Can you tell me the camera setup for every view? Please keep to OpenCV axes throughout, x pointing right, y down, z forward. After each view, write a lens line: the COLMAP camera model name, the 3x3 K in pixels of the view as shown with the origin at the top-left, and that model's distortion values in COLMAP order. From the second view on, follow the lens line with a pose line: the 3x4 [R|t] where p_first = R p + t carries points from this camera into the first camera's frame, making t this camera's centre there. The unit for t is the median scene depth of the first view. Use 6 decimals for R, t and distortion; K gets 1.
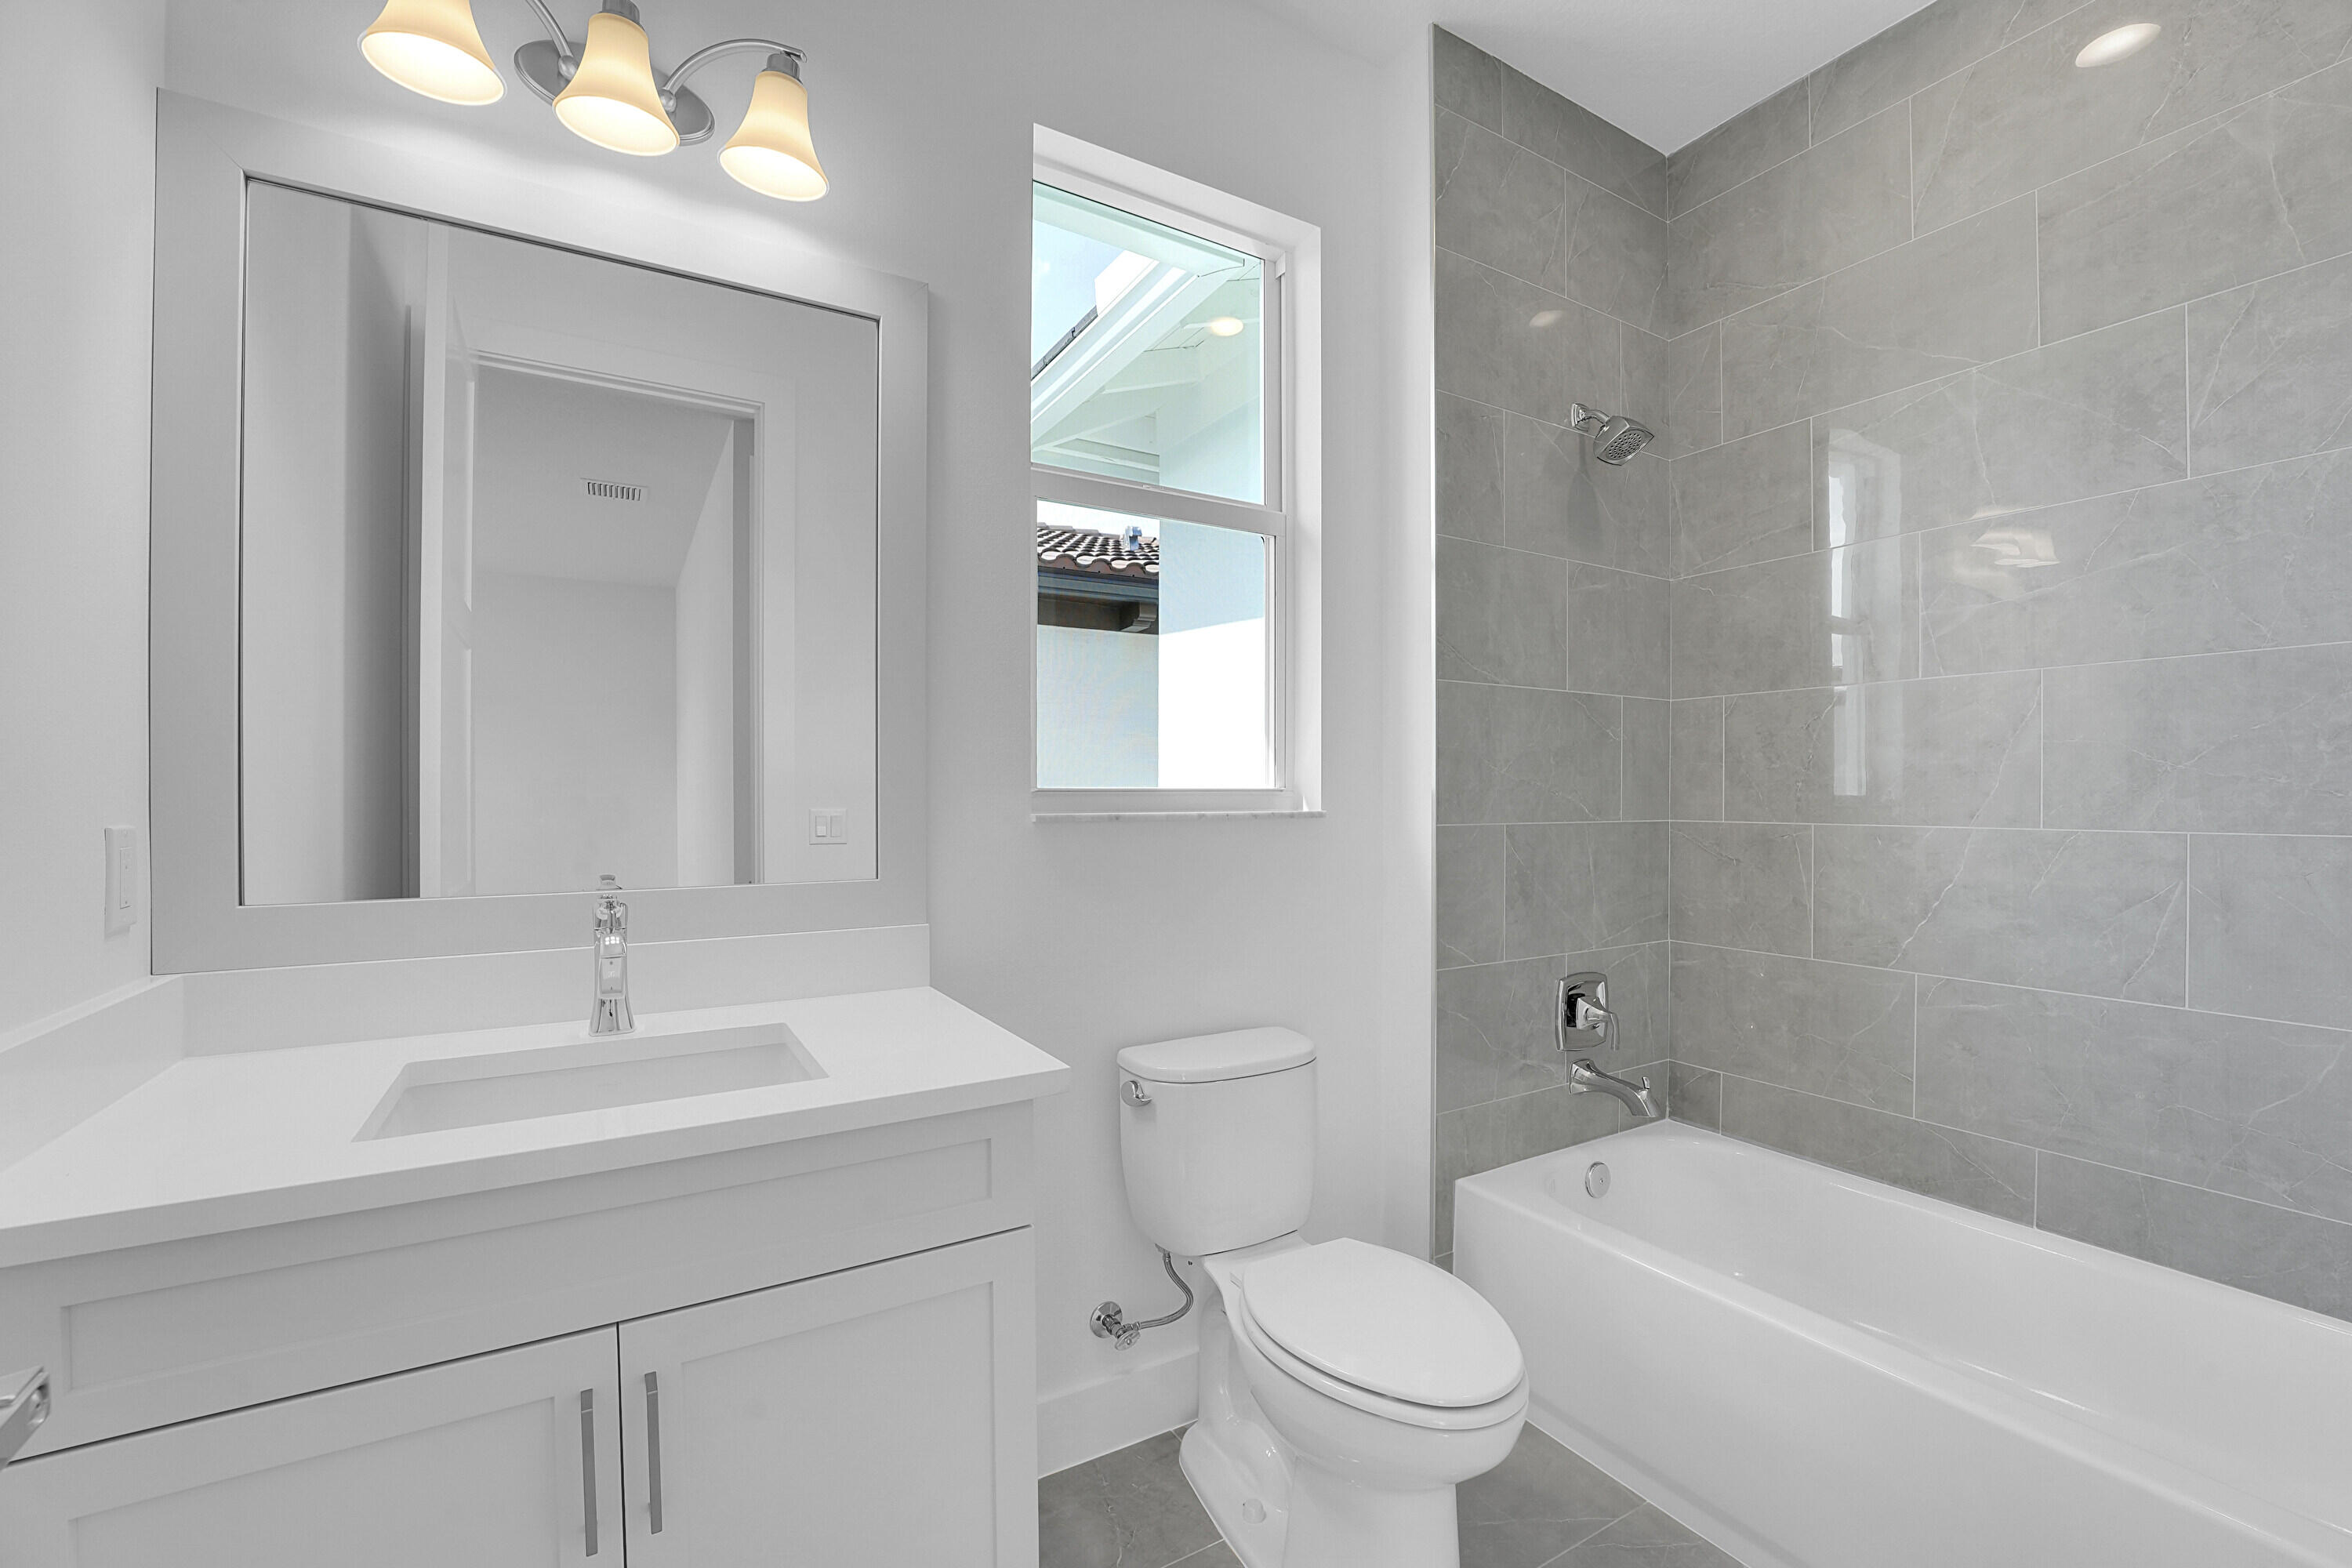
lens RADIAL K [[985.4, 0, 1188.0], [0, 985.4, 778.1], [0, 0, 1]] dist [-0.013108, -0.000465]
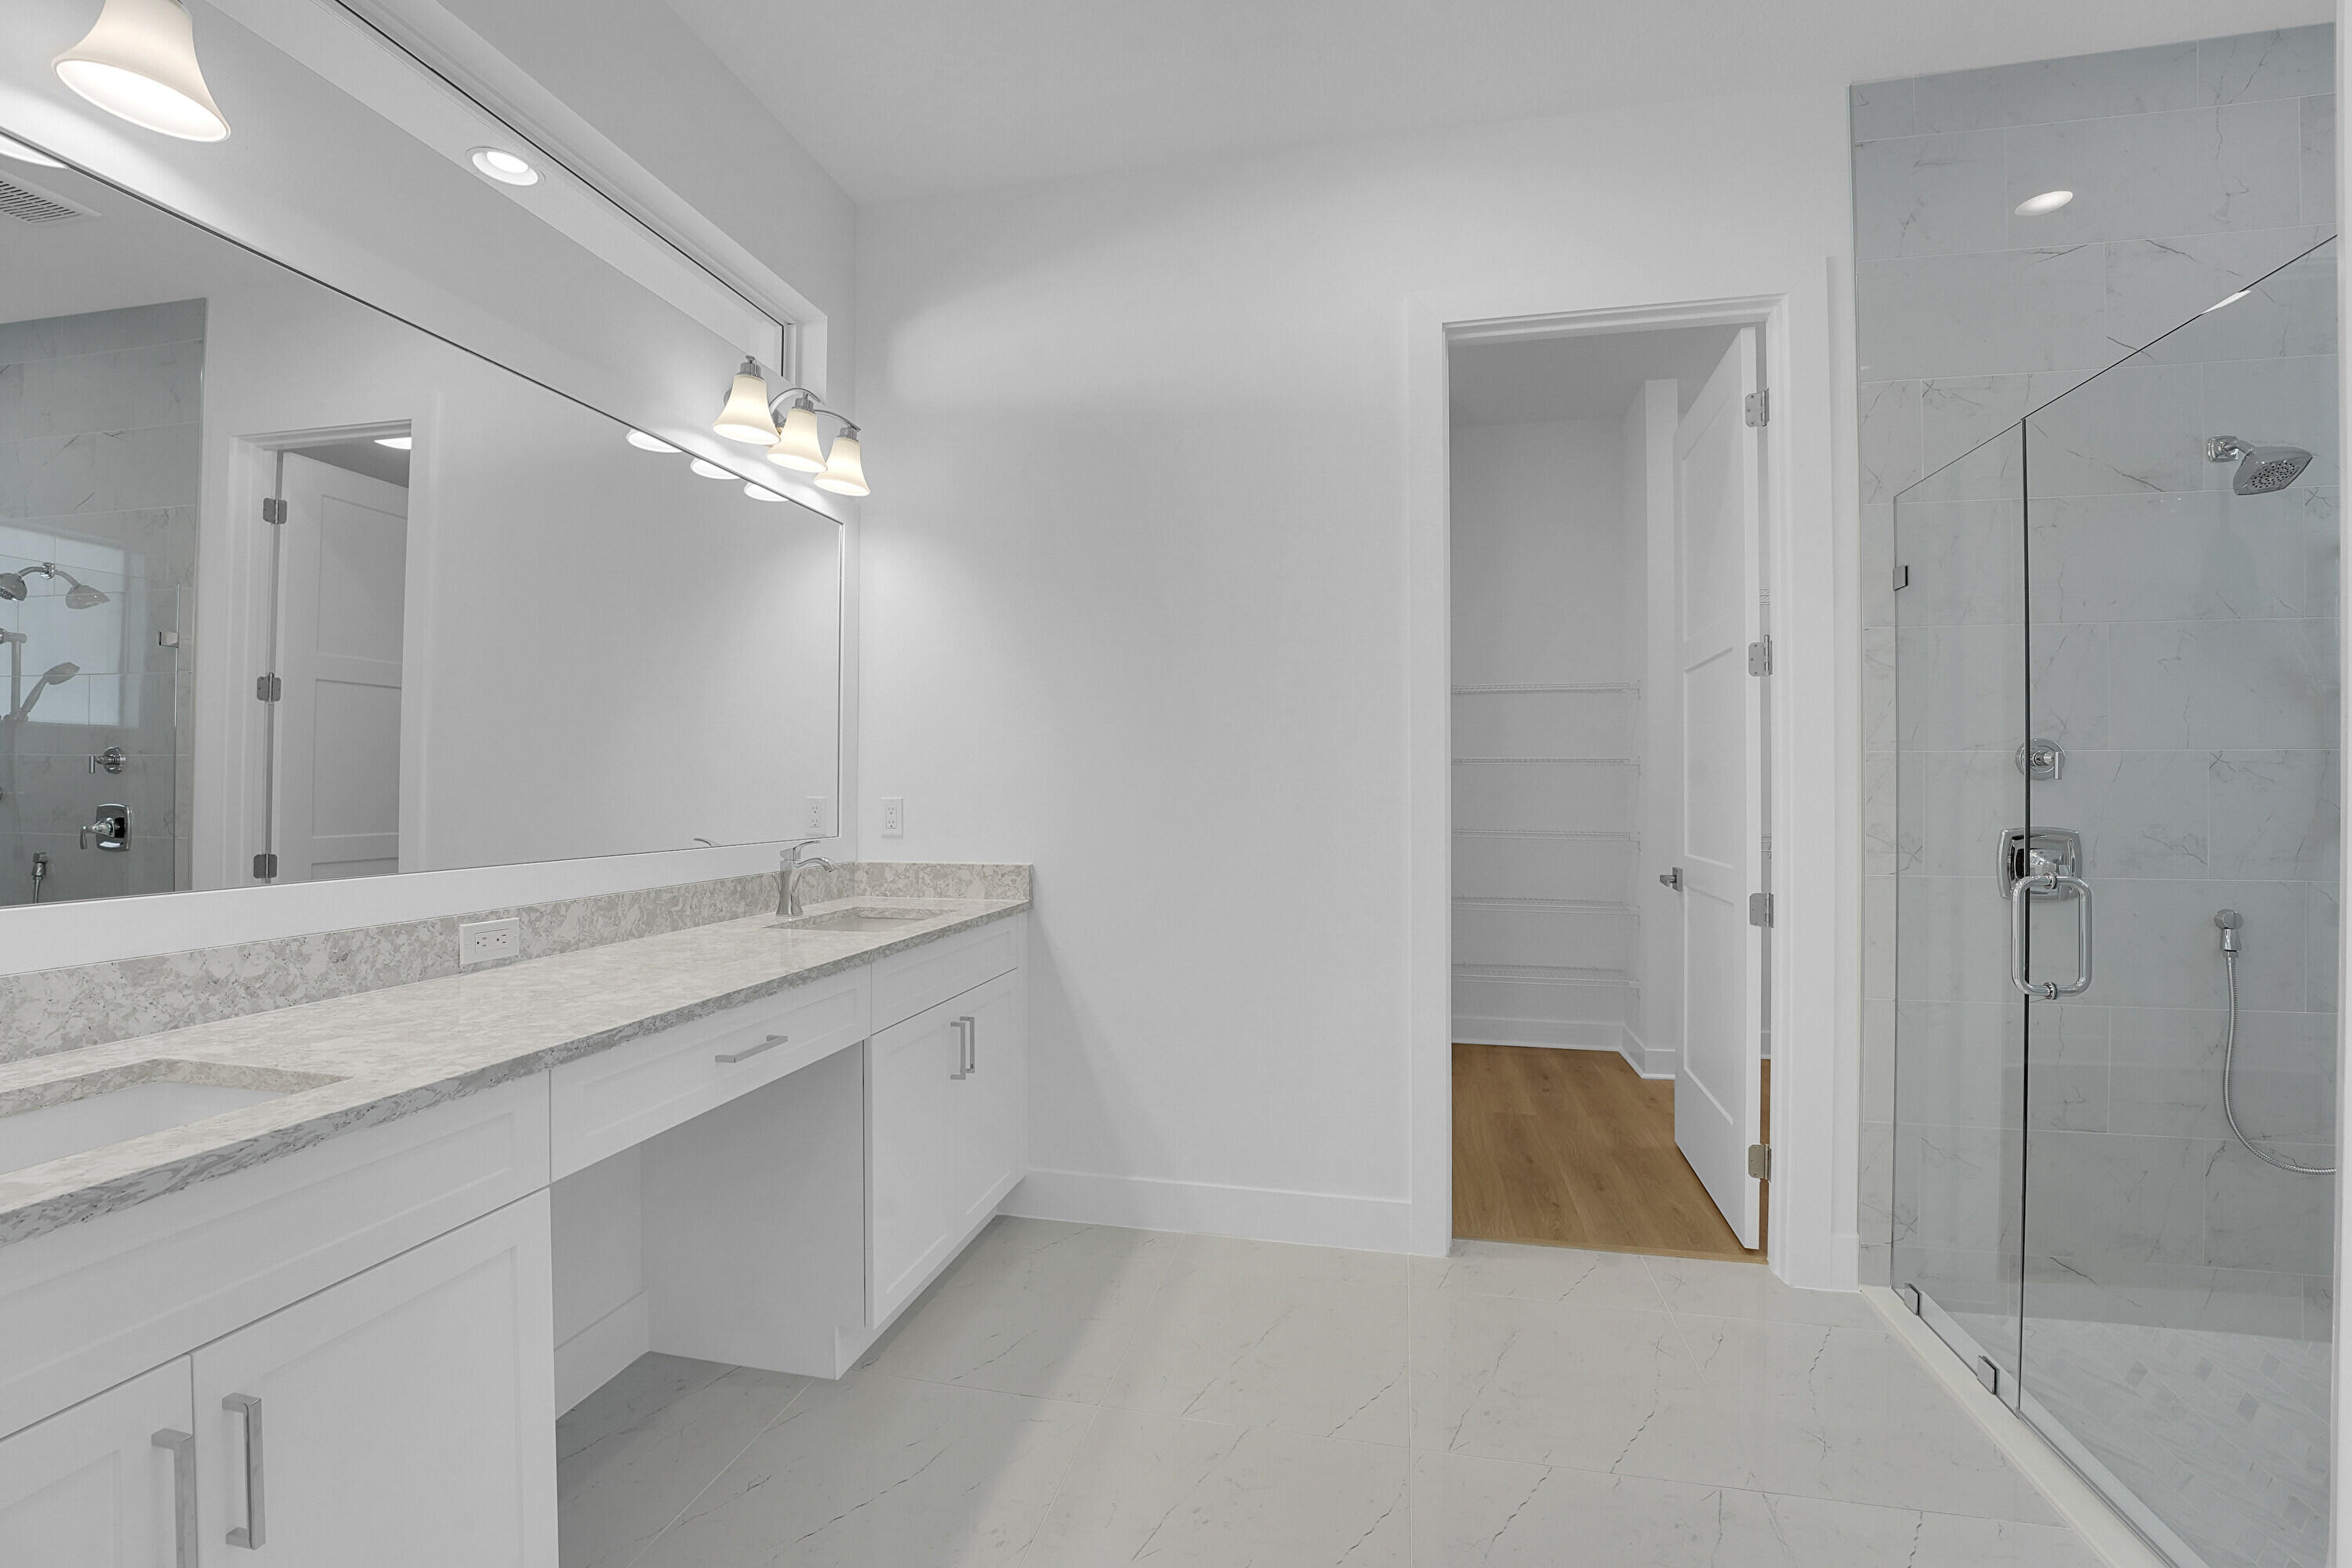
lens RADIAL K [[985.4, 0, 1183.6], [0, 985.4, 786.9], [0, 0, 1]] dist [-0.013108, -0.000465]
pose [[0.690954, -0.006105, 0.722873, -0.595855], [0.003896, 0.999981, 0.004721, -0.007009], [-0.722888, -0.000445, 0.690965, -0.387186]]
